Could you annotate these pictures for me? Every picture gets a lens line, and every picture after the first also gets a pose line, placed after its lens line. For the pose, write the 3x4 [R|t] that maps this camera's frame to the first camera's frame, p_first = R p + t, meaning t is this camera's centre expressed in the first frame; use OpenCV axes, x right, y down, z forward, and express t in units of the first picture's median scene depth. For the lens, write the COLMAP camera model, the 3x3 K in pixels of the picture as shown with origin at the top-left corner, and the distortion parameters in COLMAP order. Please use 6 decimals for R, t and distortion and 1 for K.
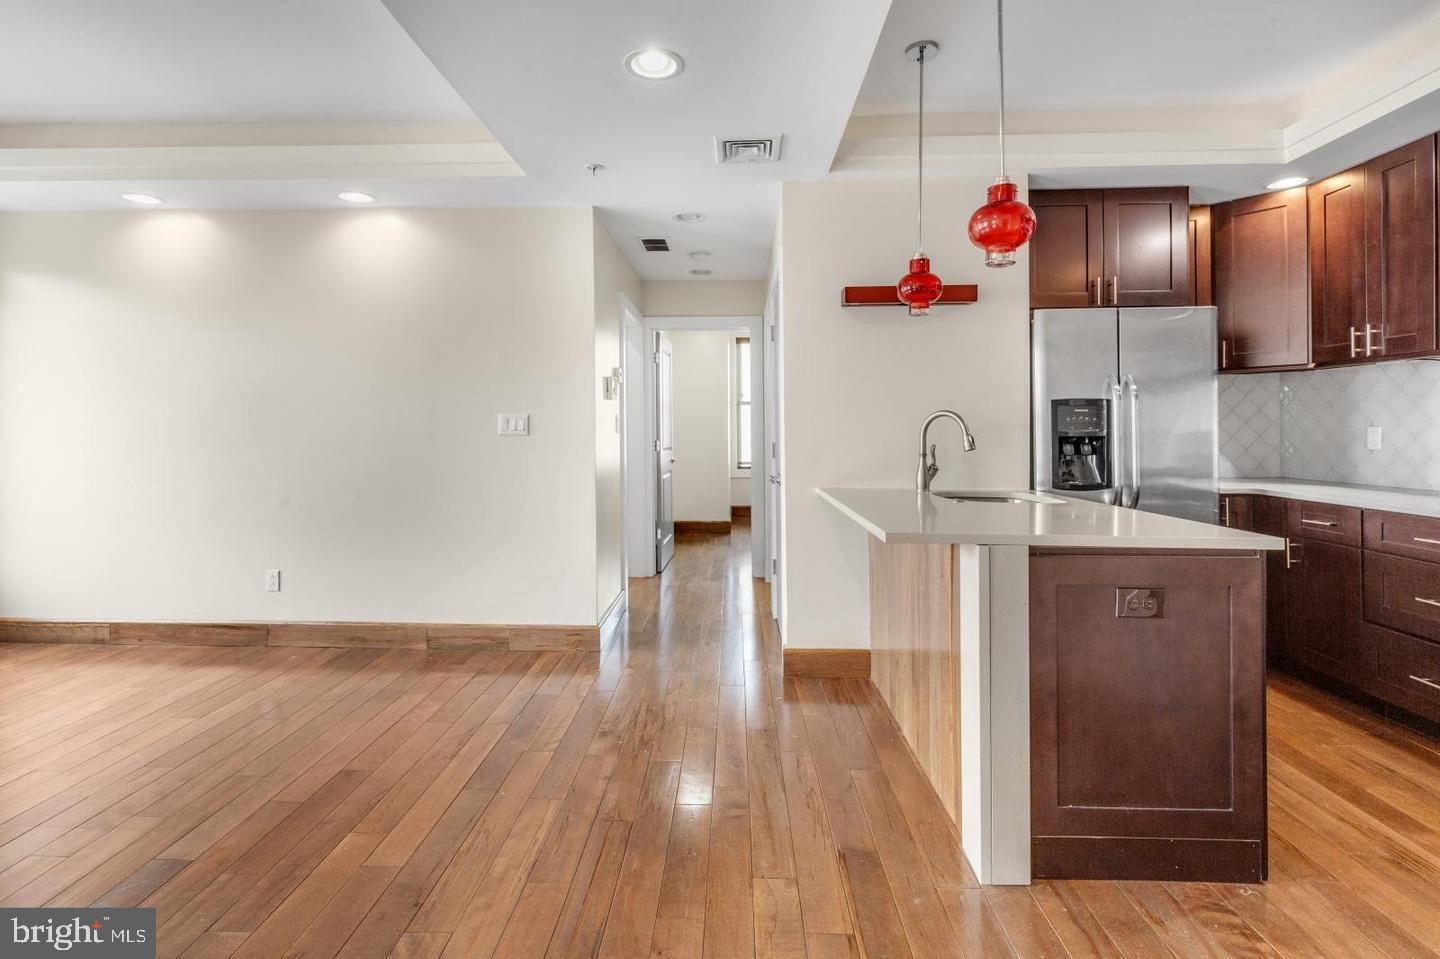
lens RADIAL K [[674.2, 0, 716.1], [0, 674.2, 424.4], [0, 0, 1]] dist [0.003608, 0.000113]
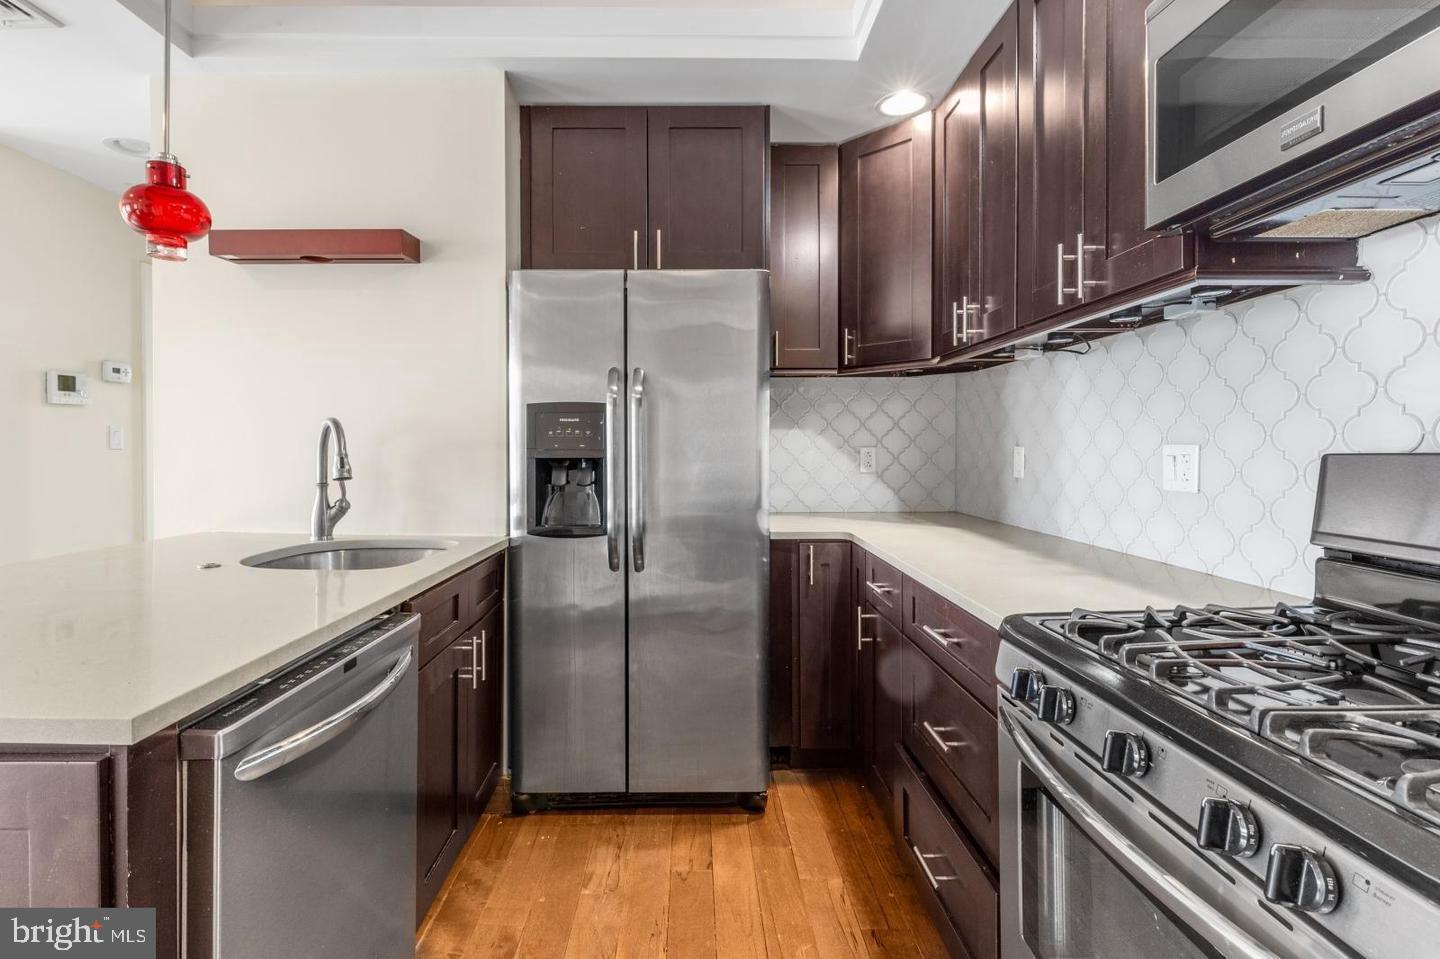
lens RADIAL K [[661.0, 0, 704.2], [0, 661.0, 446.4], [0, 0, 1]] dist [0.003610, -0.000133]
pose [[0.999453, 0.005929, 0.032541, 0.637712], [-0.006258, 0.999930, 0.010018, -0.001469], [-0.032479, -0.010216, 0.999420, 0.316904]]
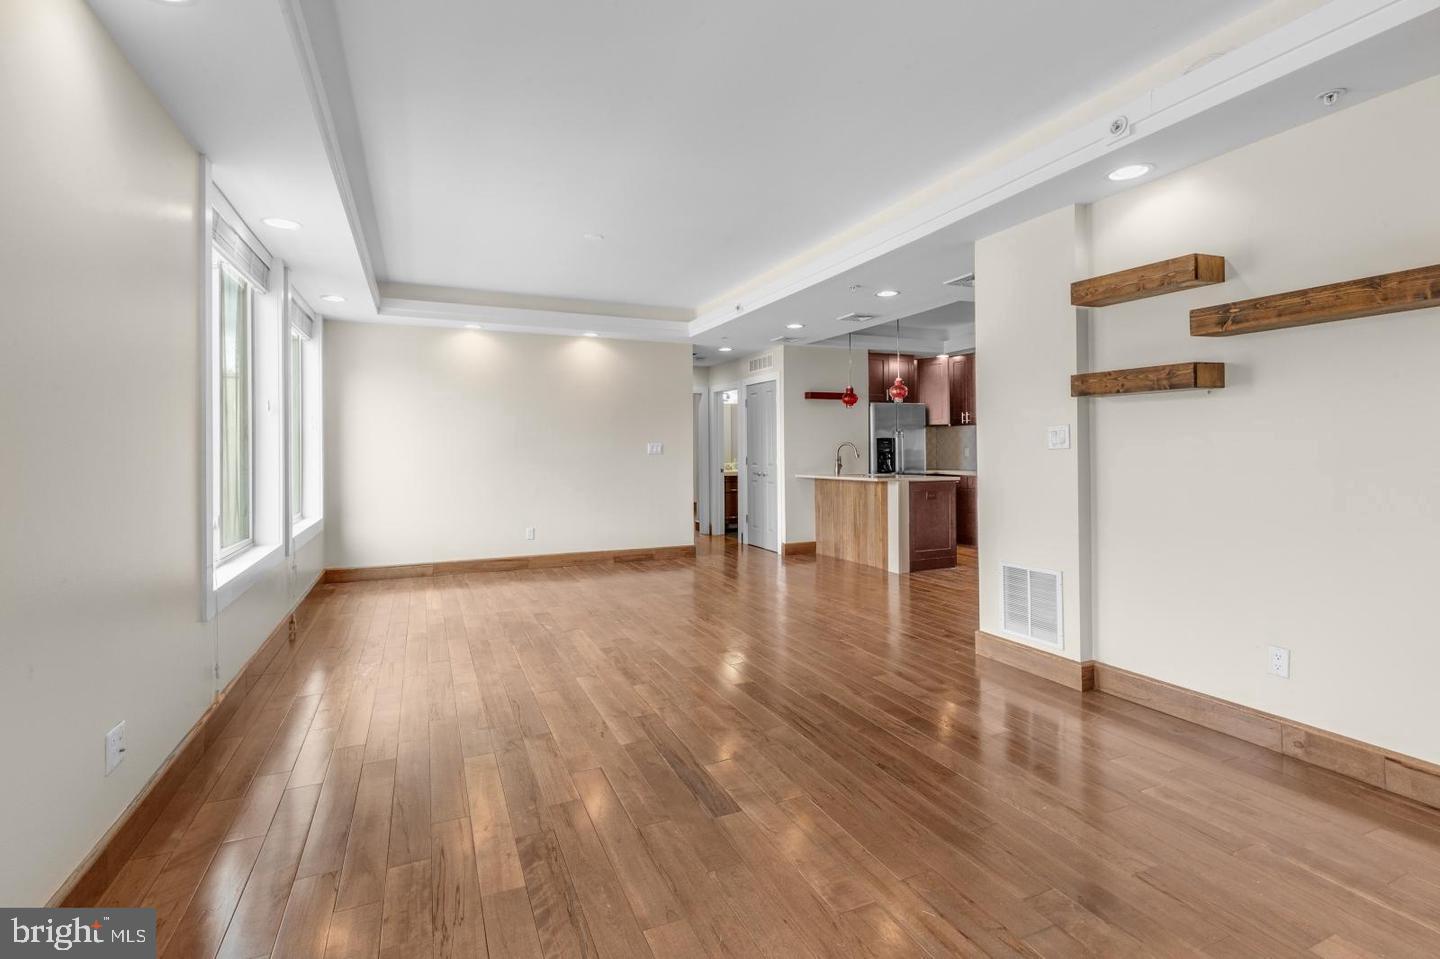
lens RADIAL K [[661.0, 0, 704.2], [0, 661.0, 446.4], [0, 0, 1]] dist [0.003610, -0.000133]
pose [[0.904948, -0.002874, 0.425512, -1.132749], [0.005505, 0.999973, -0.004953, 0.003266], [-0.425486, 0.006825, 0.904939, -0.969976]]
